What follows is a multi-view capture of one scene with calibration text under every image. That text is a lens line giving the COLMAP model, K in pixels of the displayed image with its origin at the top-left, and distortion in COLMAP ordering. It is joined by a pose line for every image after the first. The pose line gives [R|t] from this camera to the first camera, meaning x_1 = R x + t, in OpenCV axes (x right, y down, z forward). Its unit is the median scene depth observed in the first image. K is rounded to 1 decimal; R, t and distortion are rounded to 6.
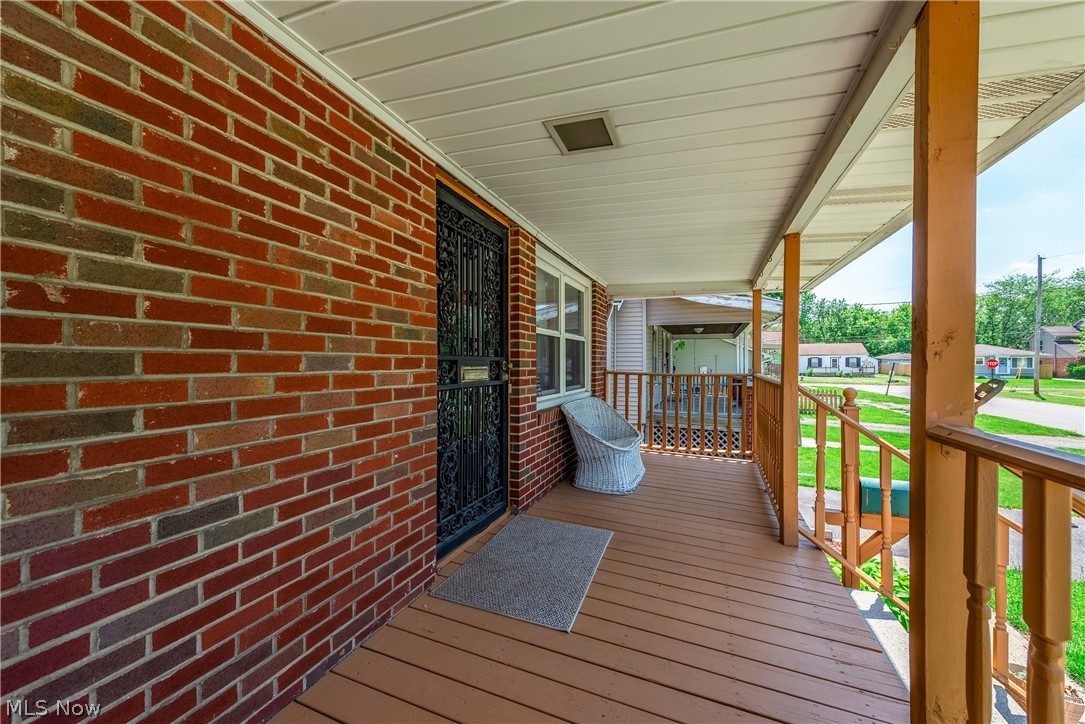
lens RADIAL K [[426.1, 0, 541.4], [0, 426.1, 367.0], [0, 0, 1]] dist [-0.003517, -0.000352]
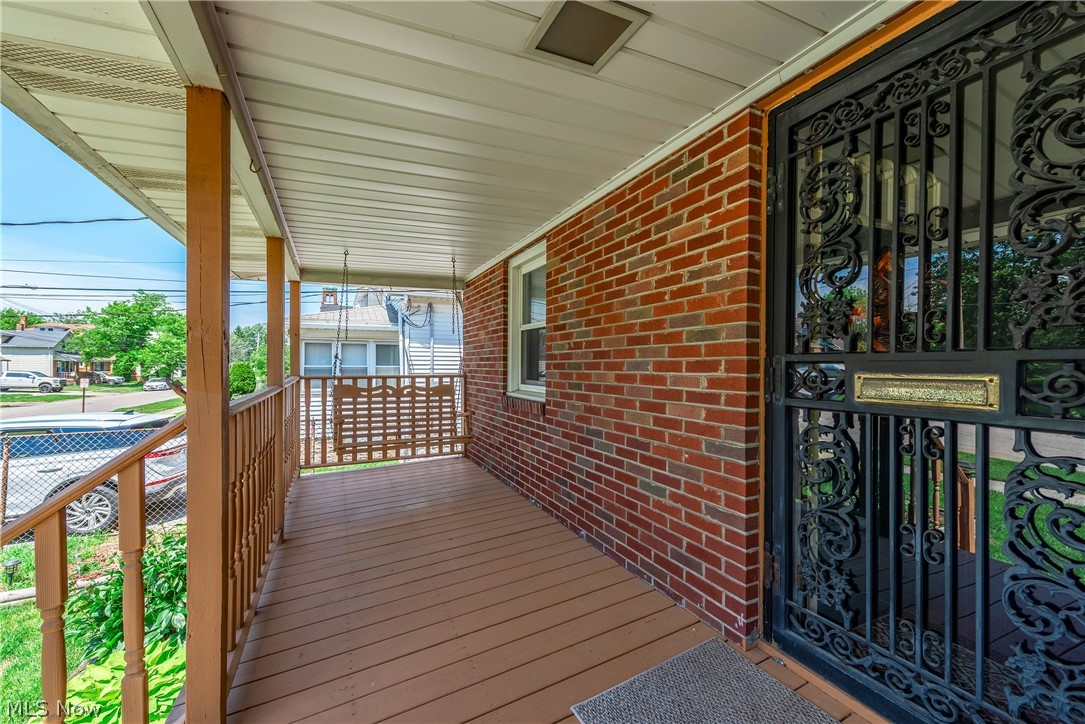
lens RADIAL K [[426.1, 0, 541.4], [0, 426.1, 367.0], [0, 0, 1]] dist [-0.003517, -0.000352]
pose [[-0.686883, -0.000221, -0.726768, 0.724566], [-0.008356, 0.999936, 0.007593, -0.013141], [0.726720, 0.011289, -0.686841, 1.607513]]
